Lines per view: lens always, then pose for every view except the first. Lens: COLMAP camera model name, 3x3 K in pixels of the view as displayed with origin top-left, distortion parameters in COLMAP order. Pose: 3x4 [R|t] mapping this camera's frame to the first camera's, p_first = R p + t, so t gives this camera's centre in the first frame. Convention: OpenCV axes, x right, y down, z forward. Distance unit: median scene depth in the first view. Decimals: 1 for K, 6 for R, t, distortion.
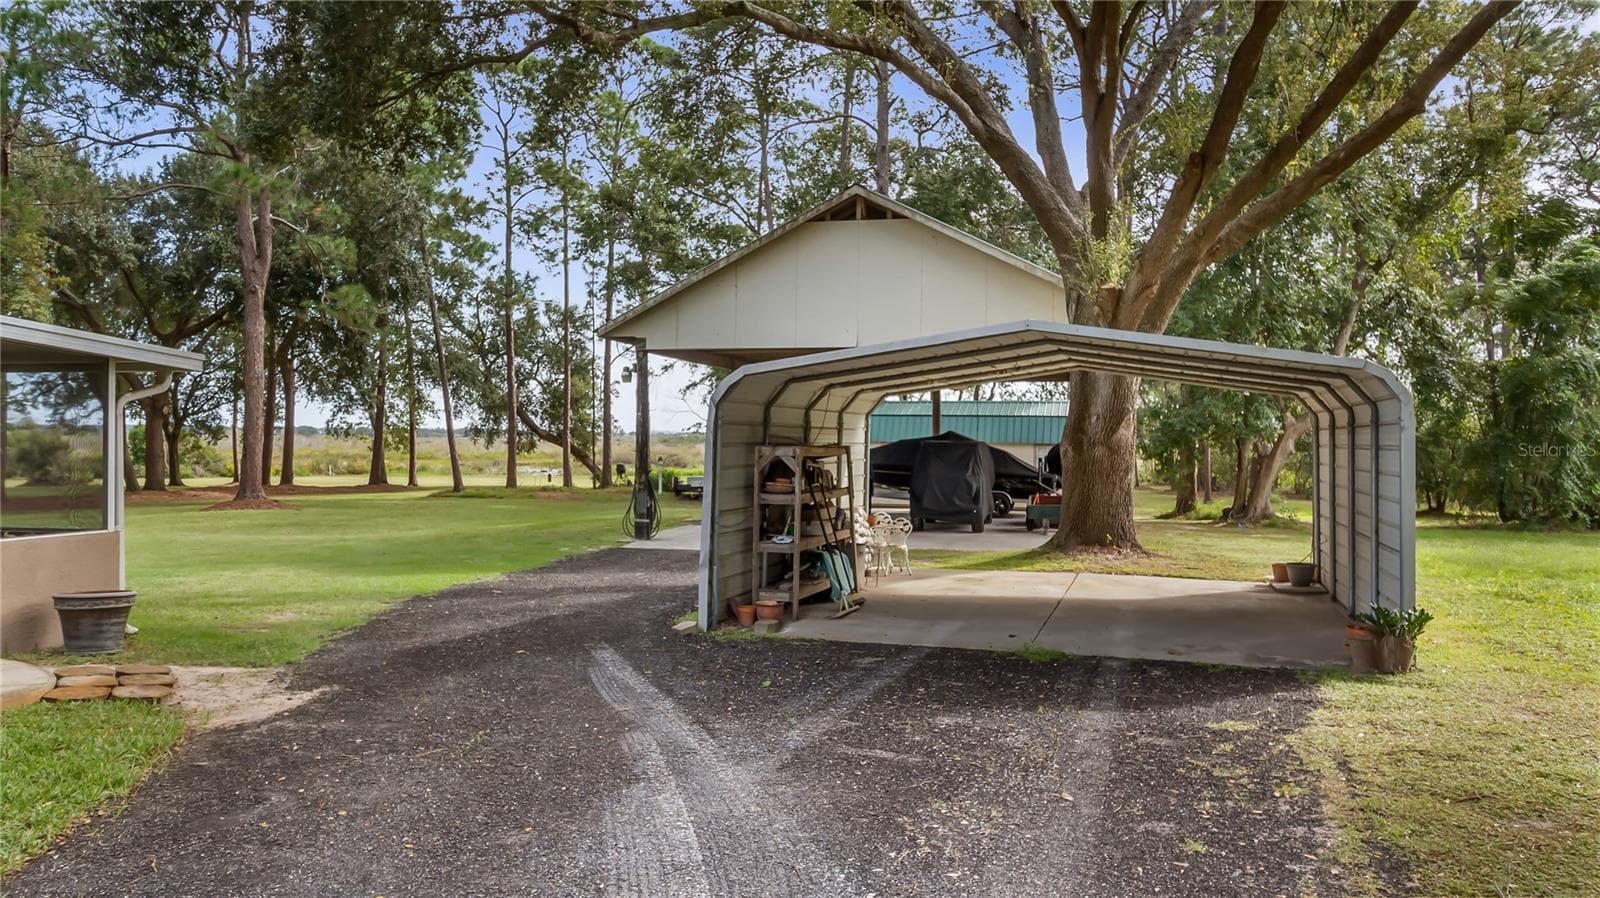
lens RADIAL K [[1141.4, 0, 801.2], [0, 1141.4, 445.1], [0, 0, 1]] dist [-0.004809, 0.000105]
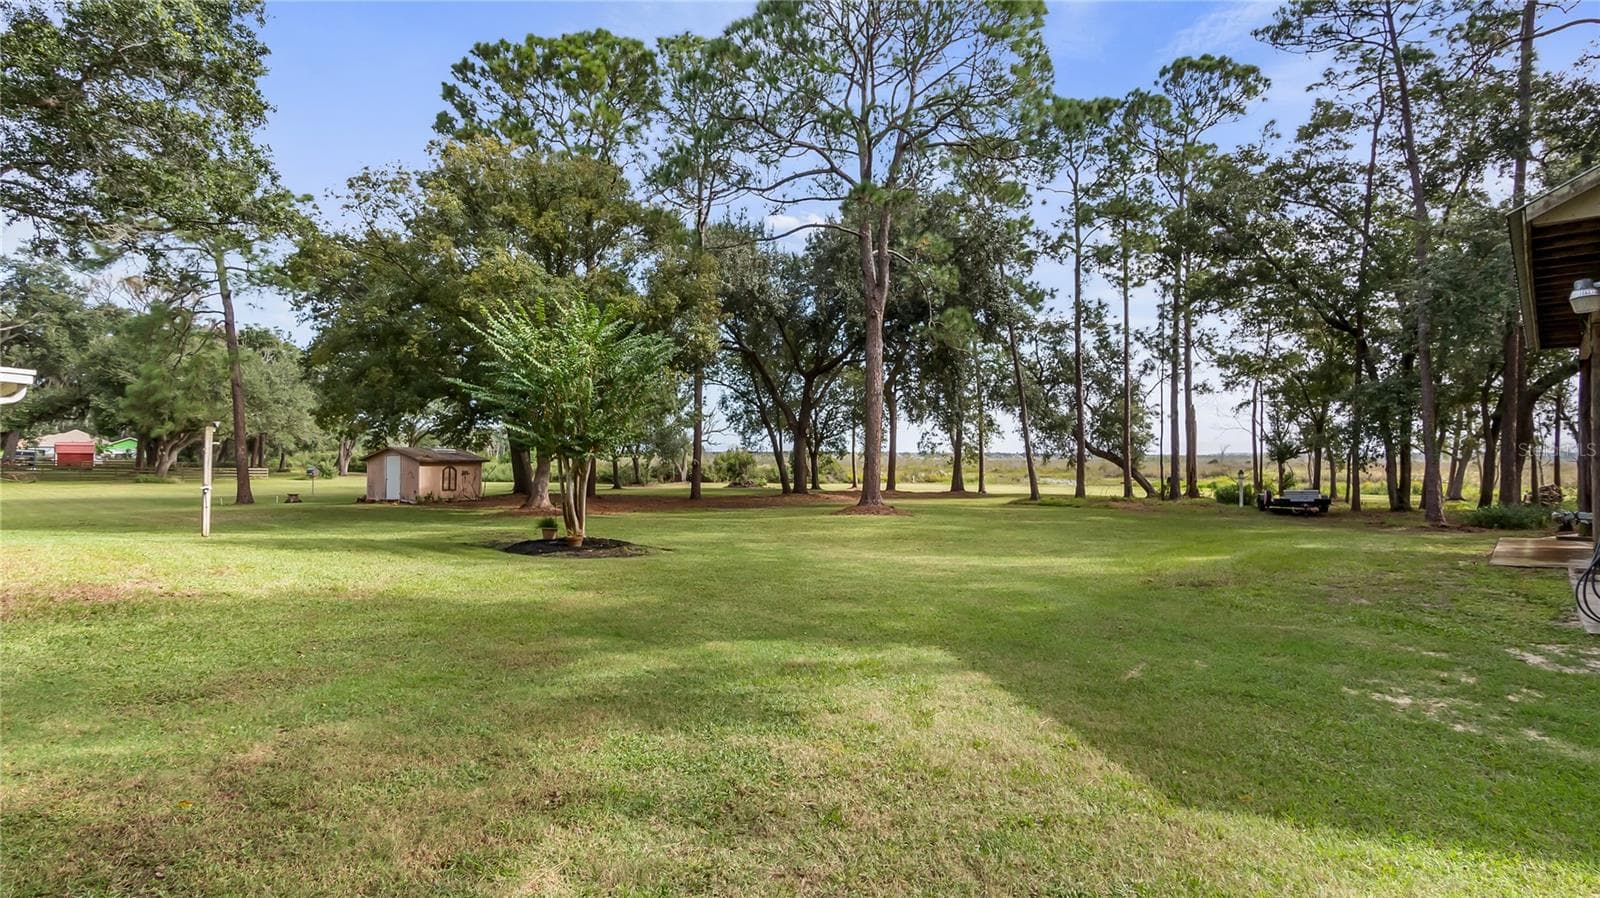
lens RADIAL K [[1187.1, 0, 802.9], [0, 1187.1, 445.1], [0, 0, 1]] dist [0.006698, 0.003459]
pose [[0.873522, -0.001122, -0.486783, 0.098305], [-0.003098, 0.999964, -0.007865, -0.004691], [0.486775, 0.008378, 0.873487, -0.188339]]
